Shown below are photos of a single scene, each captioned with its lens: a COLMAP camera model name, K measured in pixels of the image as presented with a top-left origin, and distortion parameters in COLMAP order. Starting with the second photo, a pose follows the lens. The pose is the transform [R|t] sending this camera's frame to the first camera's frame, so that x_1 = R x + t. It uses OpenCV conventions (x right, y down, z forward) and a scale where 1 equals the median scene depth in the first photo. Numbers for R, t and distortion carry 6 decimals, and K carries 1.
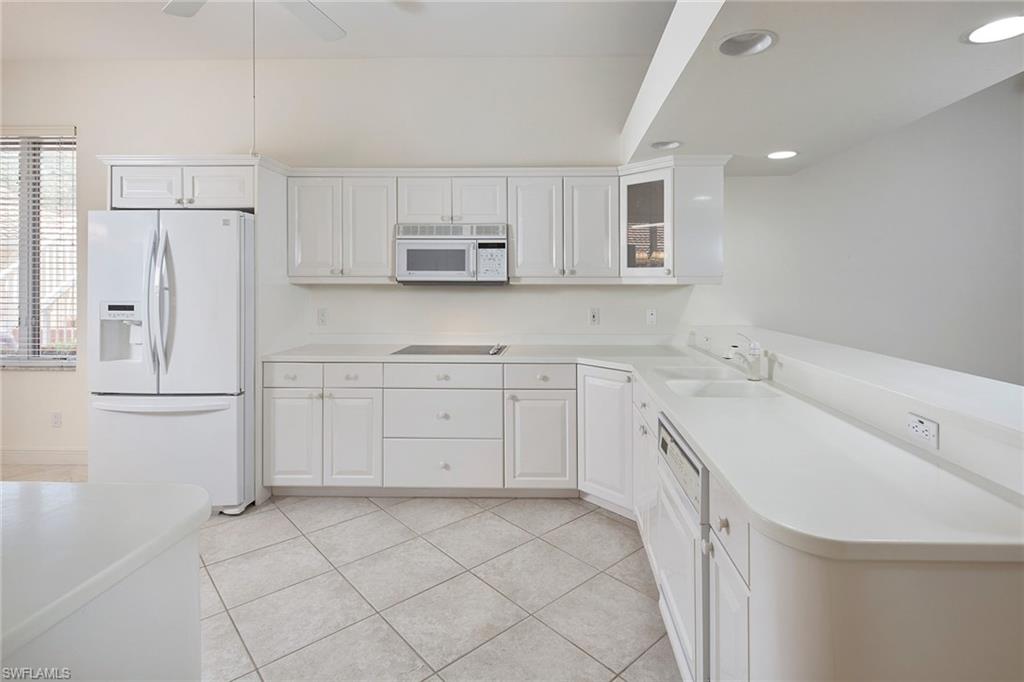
lens RADIAL K [[494.6, 0, 514.5], [0, 494.6, 291.5], [0, 0, 1]] dist [0.001991, -0.000290]
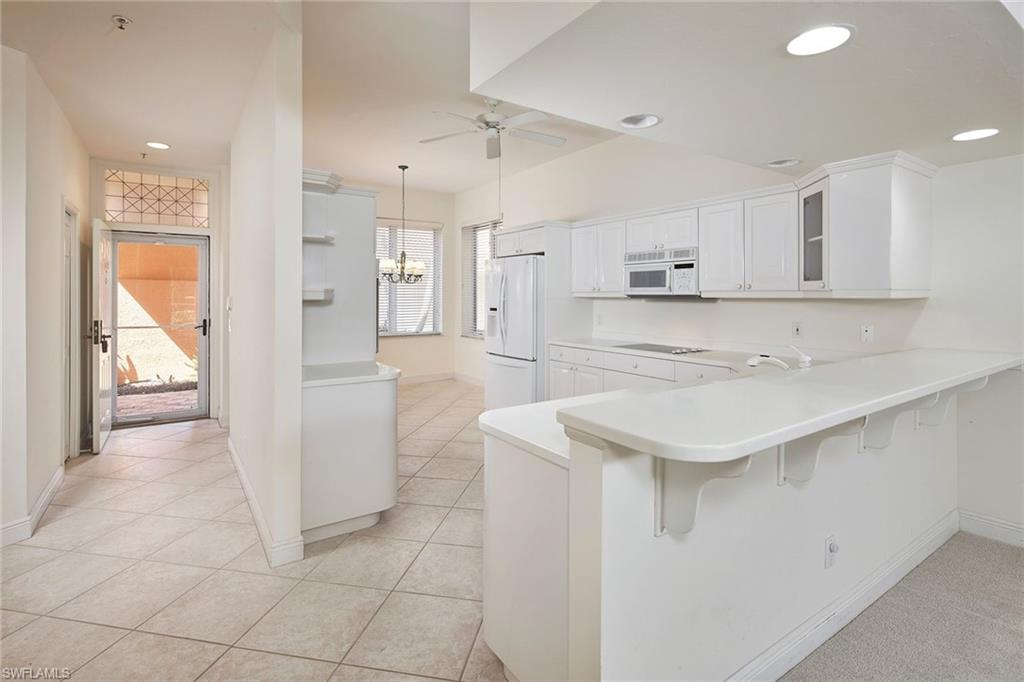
lens RADIAL K [[494.6, 0, 514.5], [0, 494.6, 291.5], [0, 0, 1]] dist [0.001991, -0.000290]
pose [[0.586486, -0.008090, -0.809919, 0.701810], [-0.014727, 0.999678, -0.020650, 0.002005], [0.809826, 0.024039, 0.586178, -0.060156]]
